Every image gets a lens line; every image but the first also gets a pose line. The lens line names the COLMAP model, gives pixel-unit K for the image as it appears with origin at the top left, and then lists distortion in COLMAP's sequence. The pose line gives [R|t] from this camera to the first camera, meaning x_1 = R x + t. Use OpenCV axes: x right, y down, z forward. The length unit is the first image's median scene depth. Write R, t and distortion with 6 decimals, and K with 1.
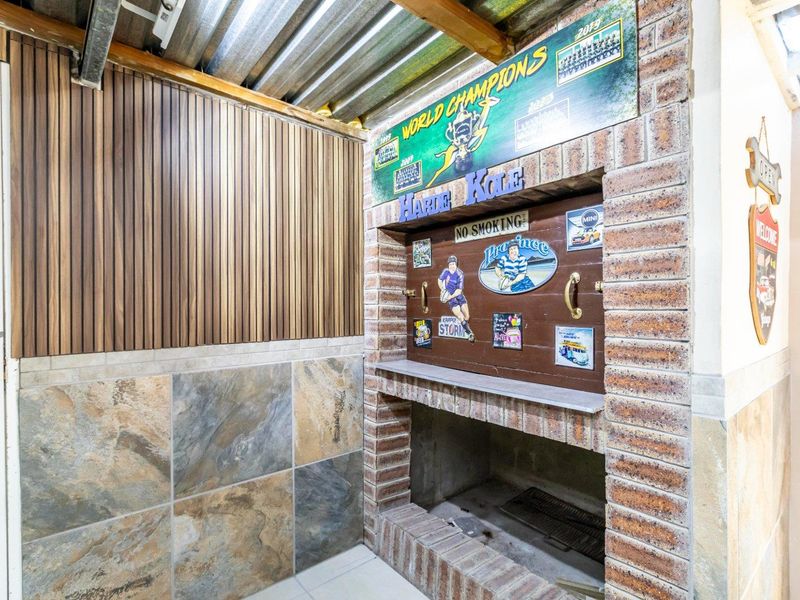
lens RADIAL K [[416.1, 0, 405.2], [0, 416.1, 305.5], [0, 0, 1]] dist [0.004446, -0.001106]
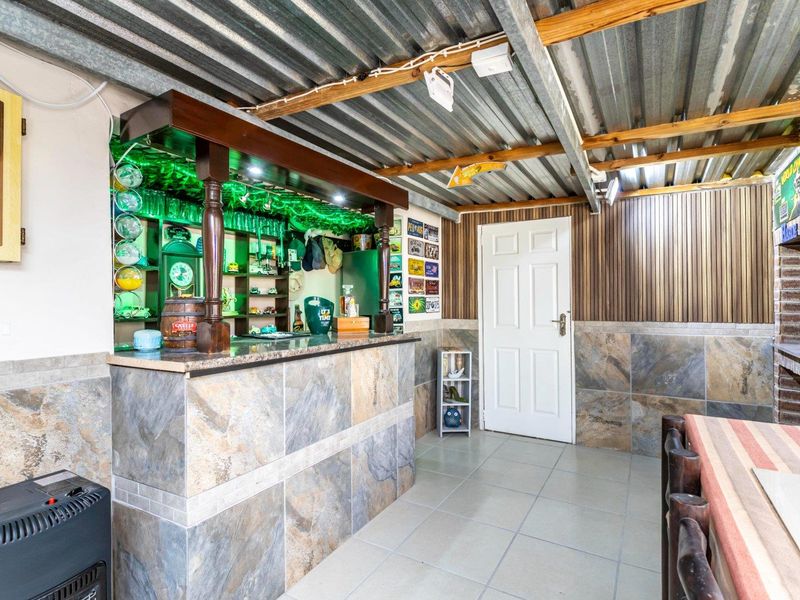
lens RADIAL K [[416.1, 0, 402.7], [0, 416.1, 299.5], [0, 0, 1]] dist [0.004446, -0.001106]
pose [[0.339926, 0.001274, -0.940451, 1.155787], [0.005174, 0.999981, 0.003225, -0.026576], [0.940438, -0.005963, 0.339913, -0.908158]]
